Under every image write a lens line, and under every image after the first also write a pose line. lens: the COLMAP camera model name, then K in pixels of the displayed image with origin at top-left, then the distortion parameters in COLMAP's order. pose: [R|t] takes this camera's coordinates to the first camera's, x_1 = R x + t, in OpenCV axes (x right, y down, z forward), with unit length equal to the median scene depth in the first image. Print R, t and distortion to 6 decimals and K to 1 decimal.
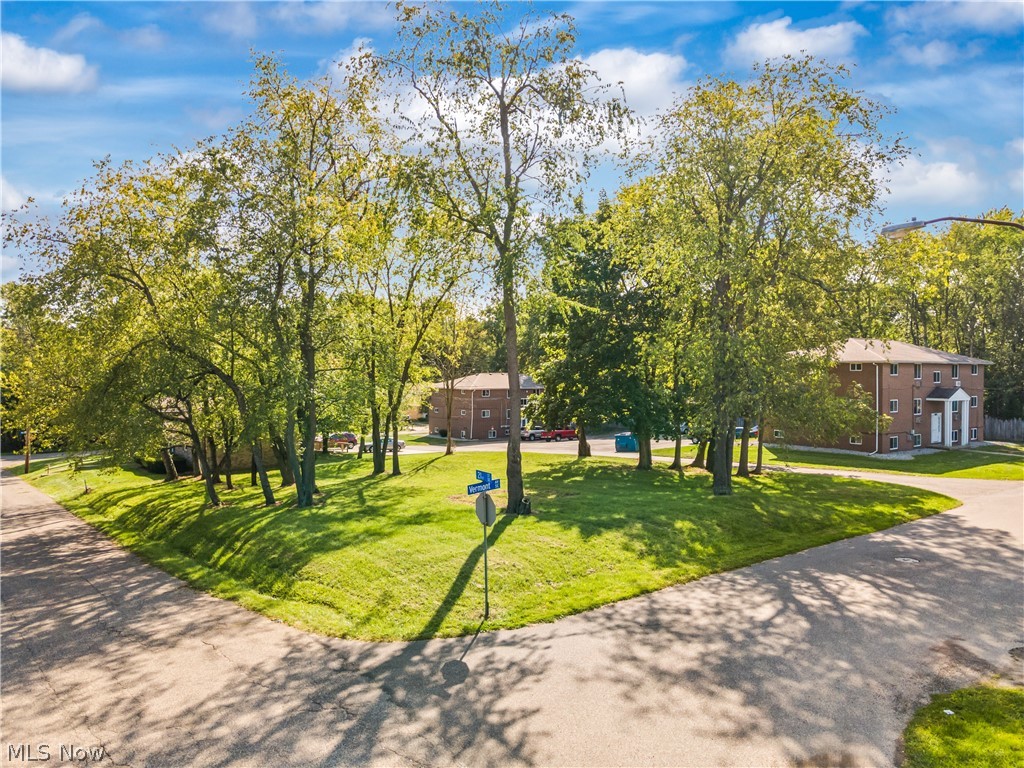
lens RADIAL K [[751.1, 0, 513.7], [0, 751.1, 383.1], [0, 0, 1]] dist [0.020205, 0.032306]
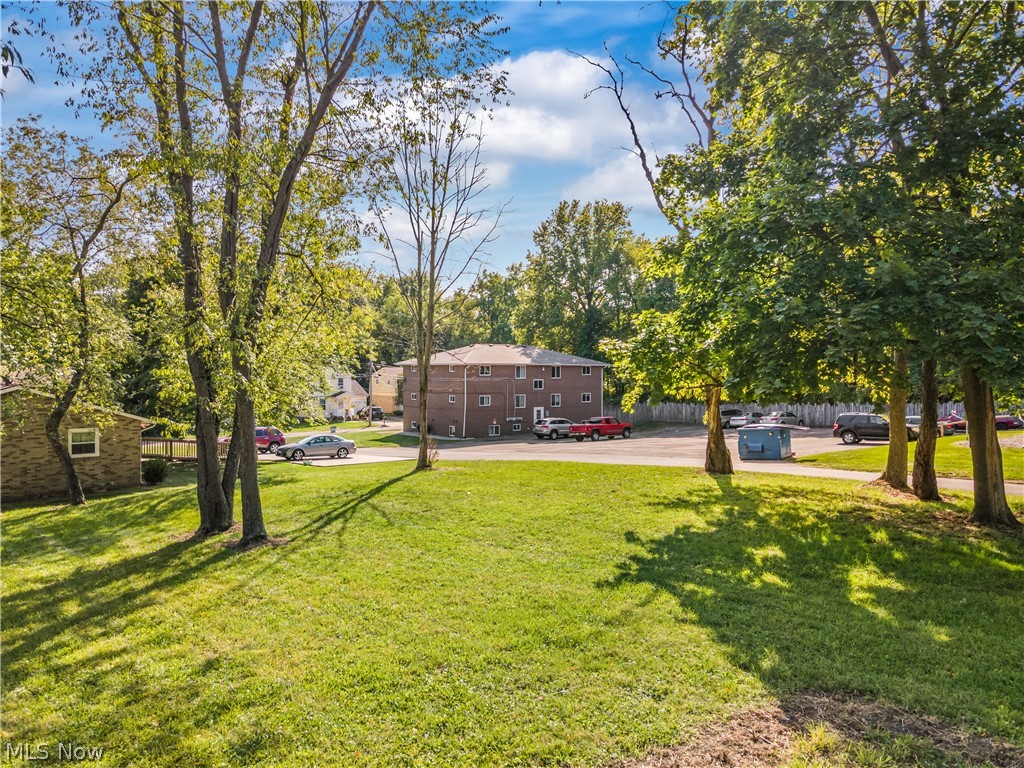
lens RADIAL K [[751.1, 0, 508.3], [0, 751.1, 381.0], [0, 0, 1]] dist [0.020205, 0.032306]
pose [[0.999952, -0.004541, 0.008728, -0.028876], [0.004554, 0.999989, -0.001395, 0.031784], [-0.008722, 0.001435, 0.999961, 0.416293]]
